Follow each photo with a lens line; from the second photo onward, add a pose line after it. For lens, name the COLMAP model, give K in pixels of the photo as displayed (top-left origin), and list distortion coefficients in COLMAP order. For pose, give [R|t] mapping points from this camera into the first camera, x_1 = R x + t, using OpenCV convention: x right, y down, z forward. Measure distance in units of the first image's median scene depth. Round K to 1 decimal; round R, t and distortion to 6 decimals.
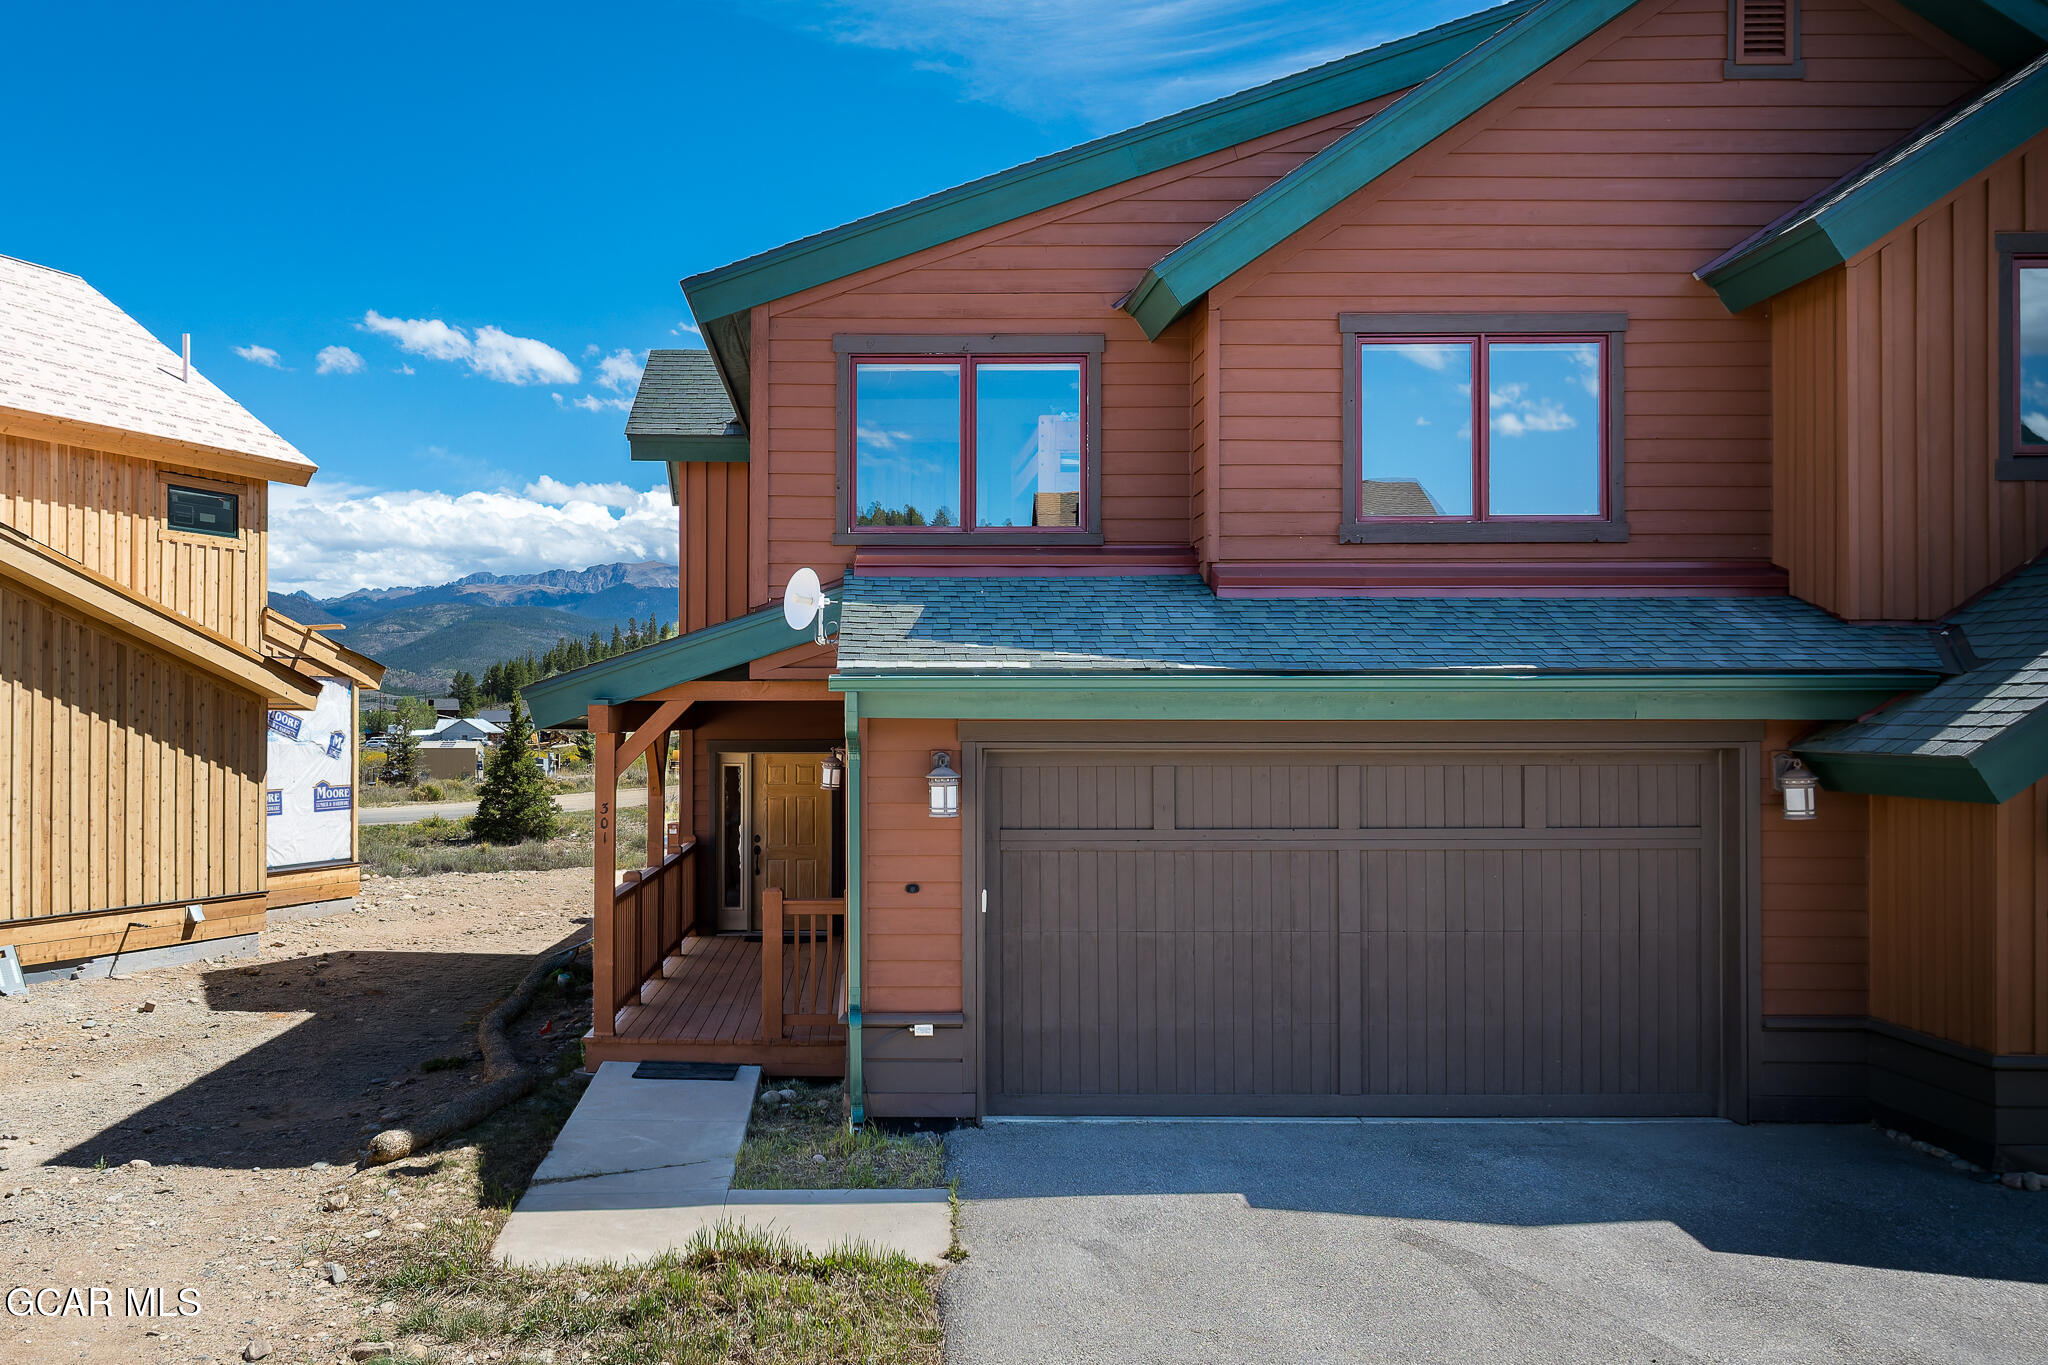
lens RADIAL K [[1654.8, 0, 842.2], [0, 1654.8, 710.1], [0, 0, 1]] dist [-0.000719, 0.001167]
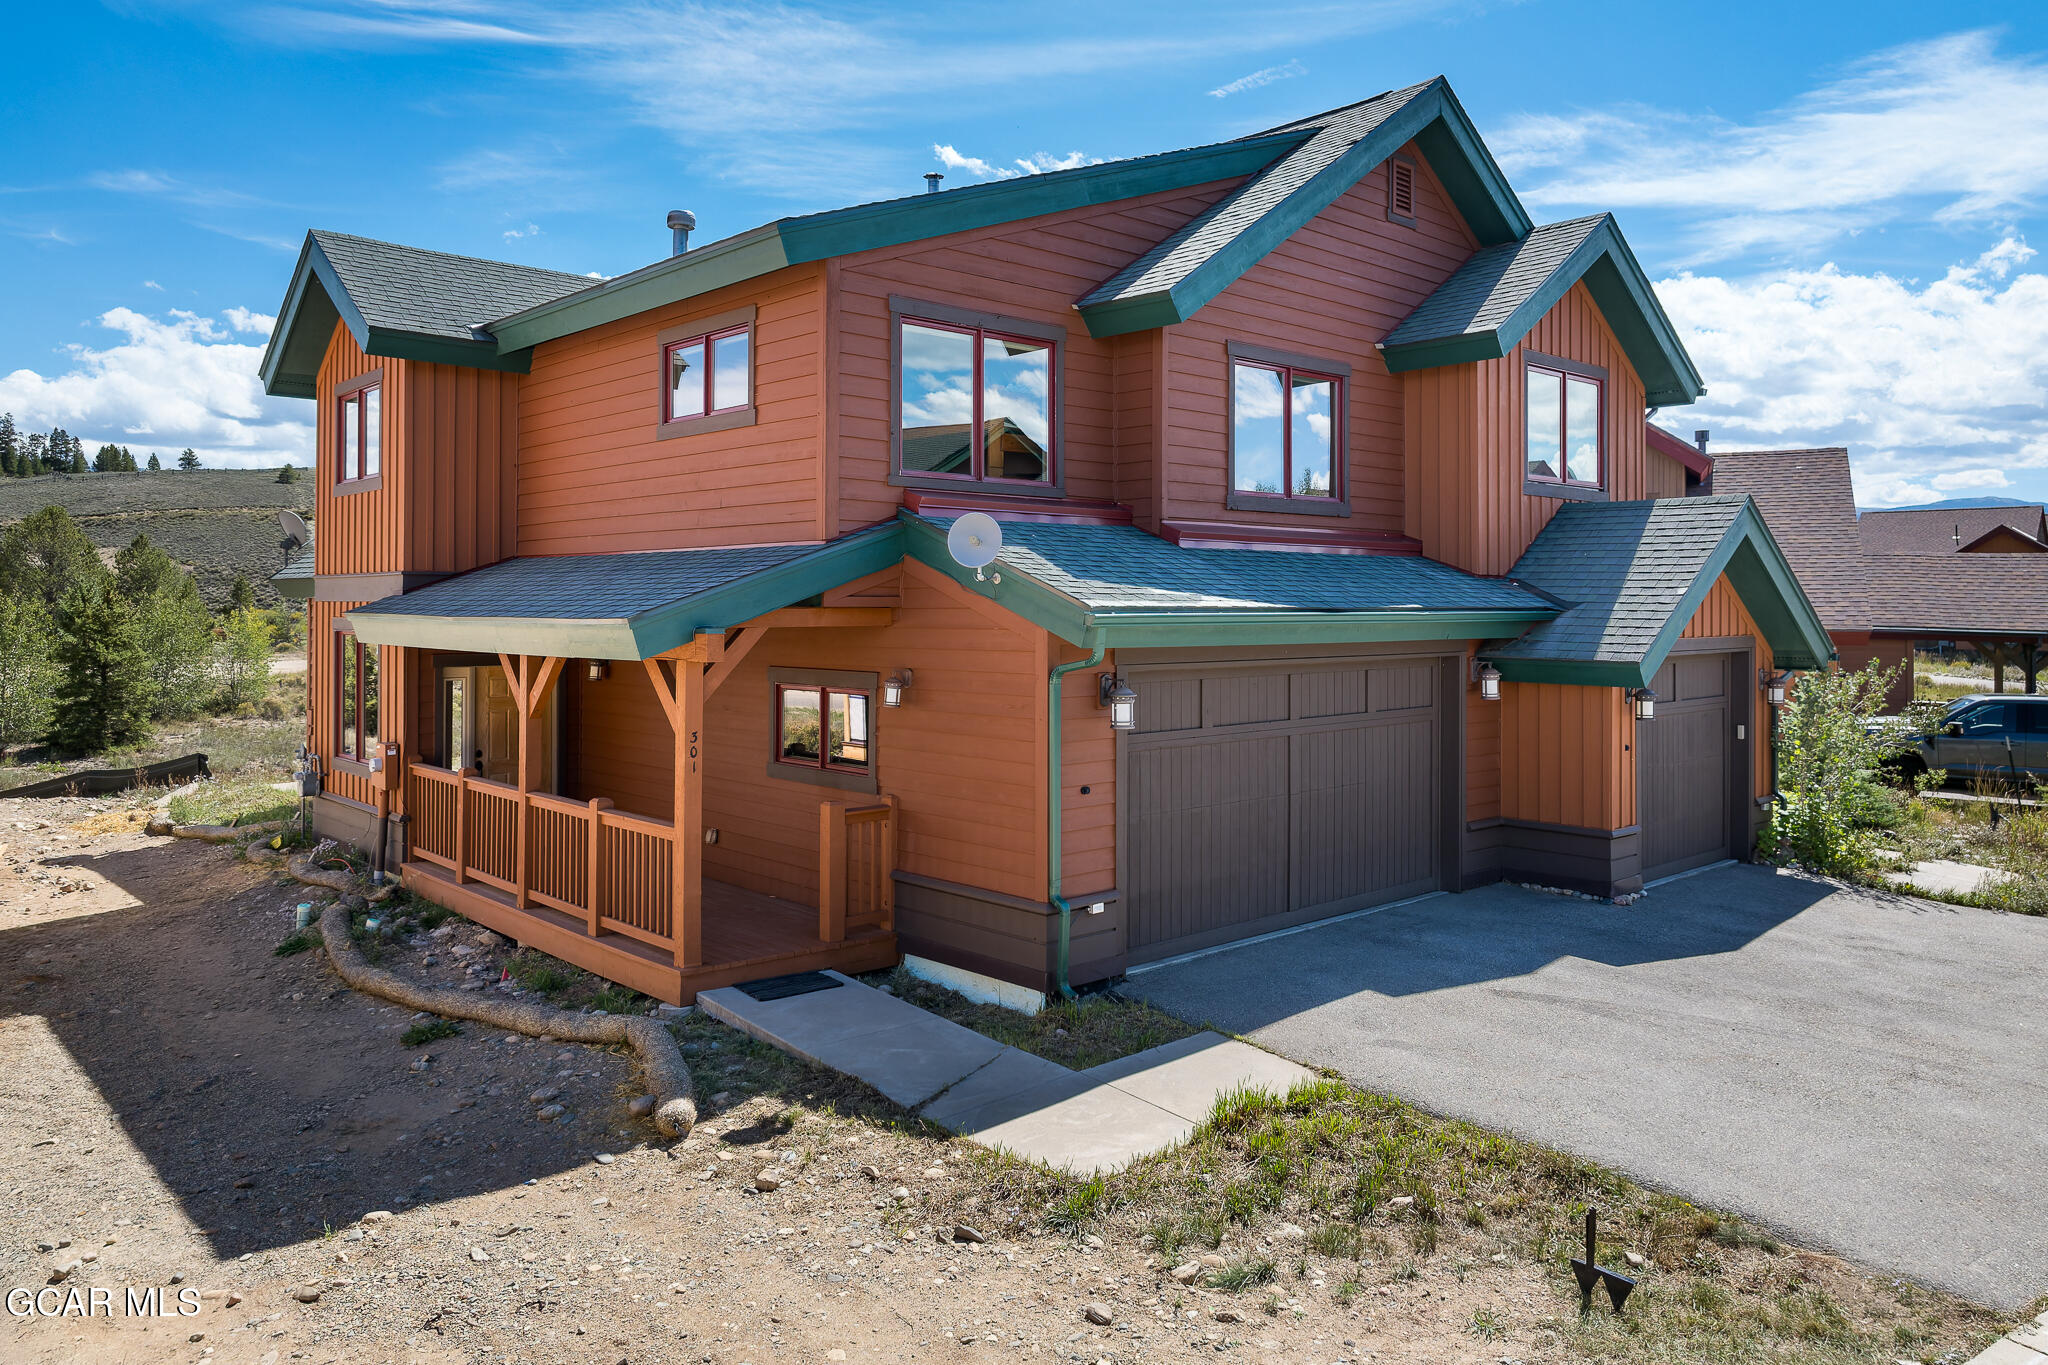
lens RADIAL K [[1424.3, 0, 1031.8], [0, 1424.3, 599.6], [0, 0, 1]] dist [-0.000498, -0.001132]
pose [[0.728632, 0.002959, 0.684899, -0.673750], [-0.006332, 0.999977, 0.002416, -0.030831], [-0.684876, -0.006097, 0.728634, 0.279199]]
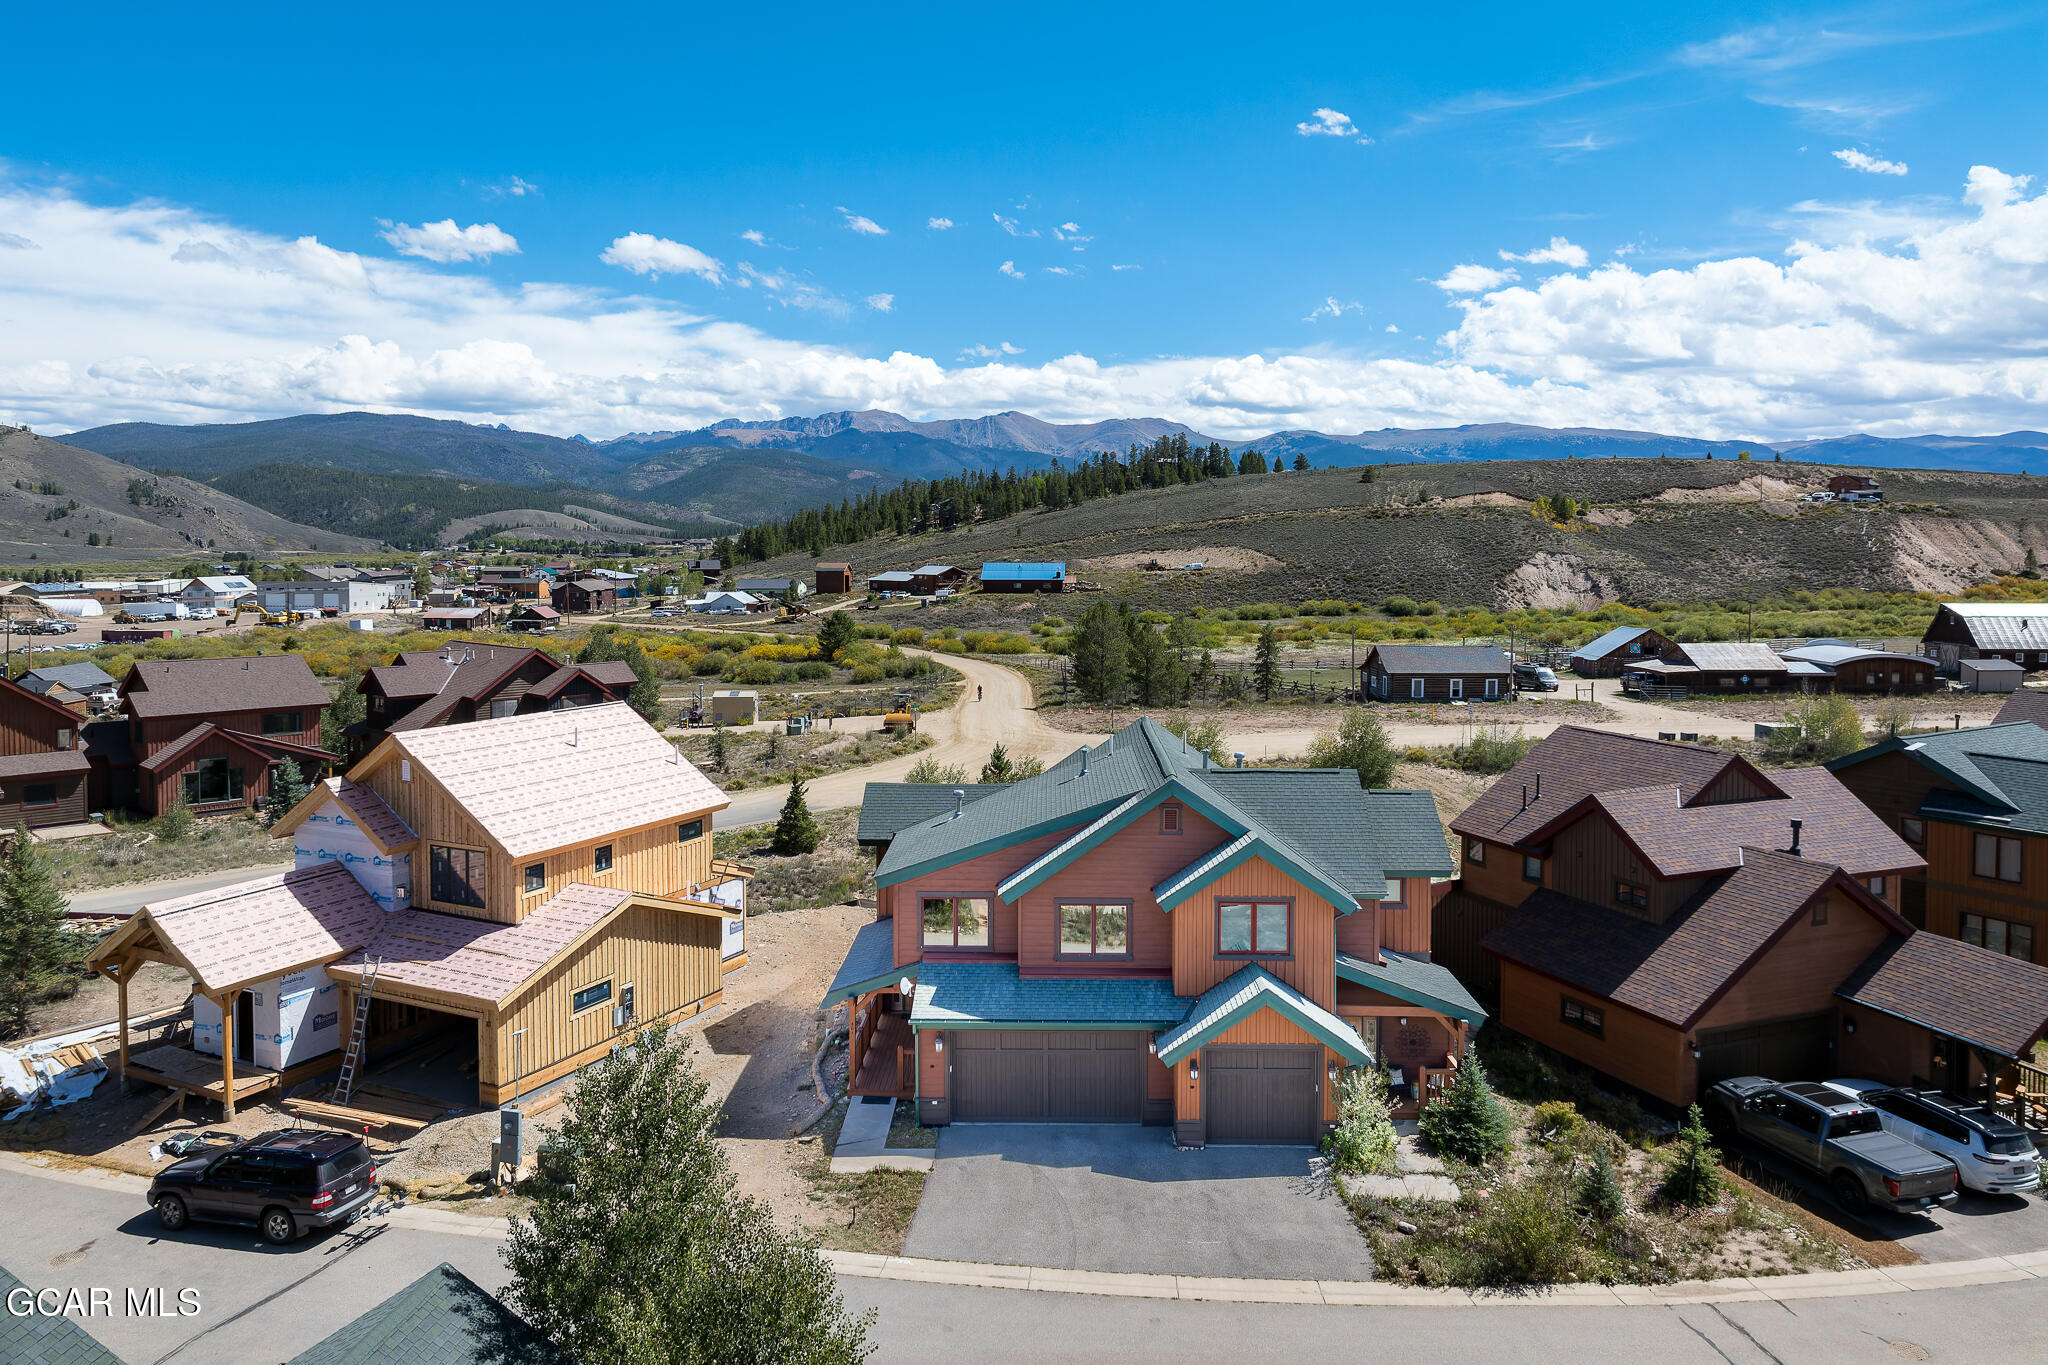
lens RADIAL K [[1394.0, 0, 1023.5], [0, 1394.0, 593.7], [0, 0, 1]] dist [-0.002456, -0.003276]
pose [[0.999957, -0.002498, -0.008942, 0.286430], [0.002865, 0.999145, 0.041239, -1.126587], [0.008831, -0.041263, 0.999109, -2.208444]]
